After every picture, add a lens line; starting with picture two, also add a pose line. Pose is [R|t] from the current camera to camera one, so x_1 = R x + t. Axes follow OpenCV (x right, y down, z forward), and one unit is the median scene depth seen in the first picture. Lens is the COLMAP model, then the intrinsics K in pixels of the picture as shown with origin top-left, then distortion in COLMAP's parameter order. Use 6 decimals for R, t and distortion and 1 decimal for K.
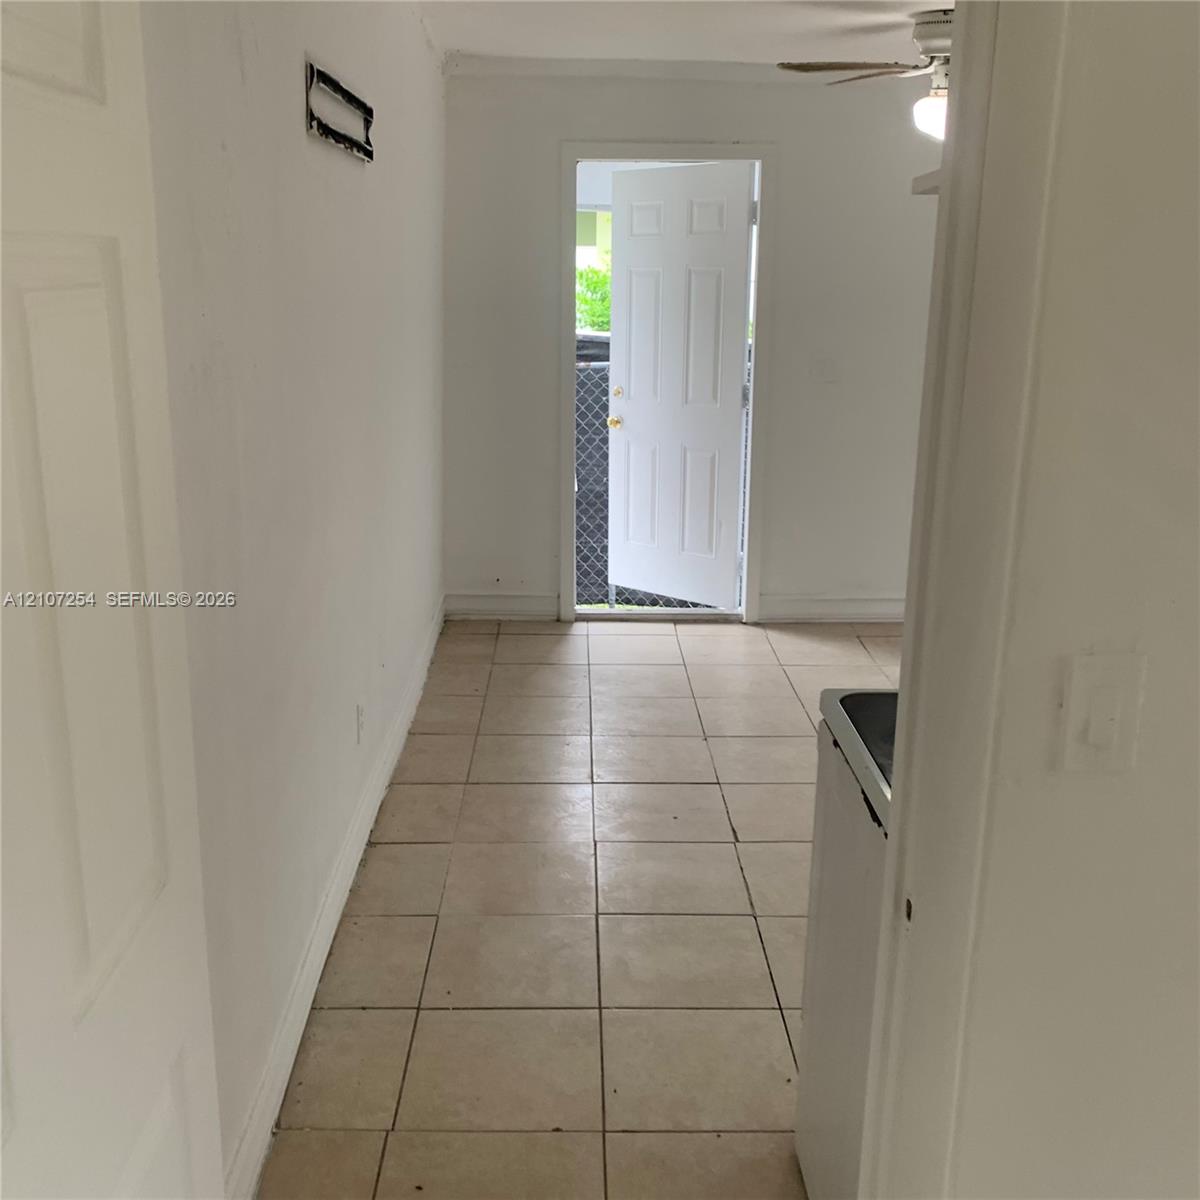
lens RADIAL K [[1236.4, 0, 596.3], [0, 1236.4, 589.9], [0, 0, 1]] dist [0.029150, 0.000000]
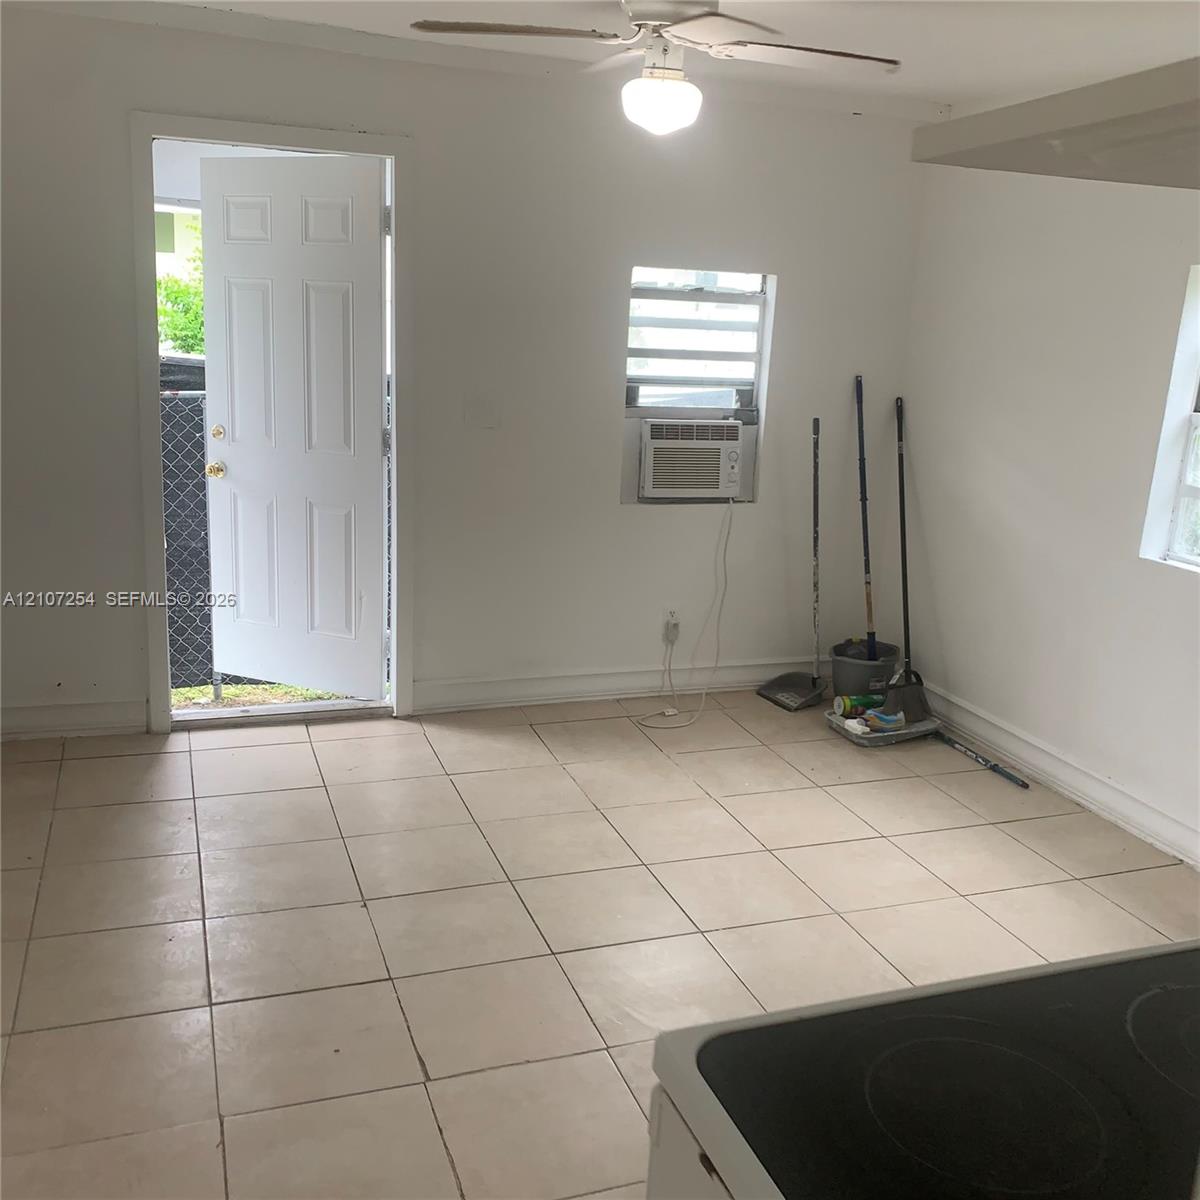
lens RADIAL K [[1236.4, 0, 622.1], [0, 1236.4, 550.0], [0, 0, 1]] dist [0.029150, 0.000000]
pose [[0.942744, -0.036208, 0.331545, -0.005414], [0.050505, 0.998124, -0.034607, -0.047823], [-0.329670, 0.049370, 0.942804, 0.178644]]
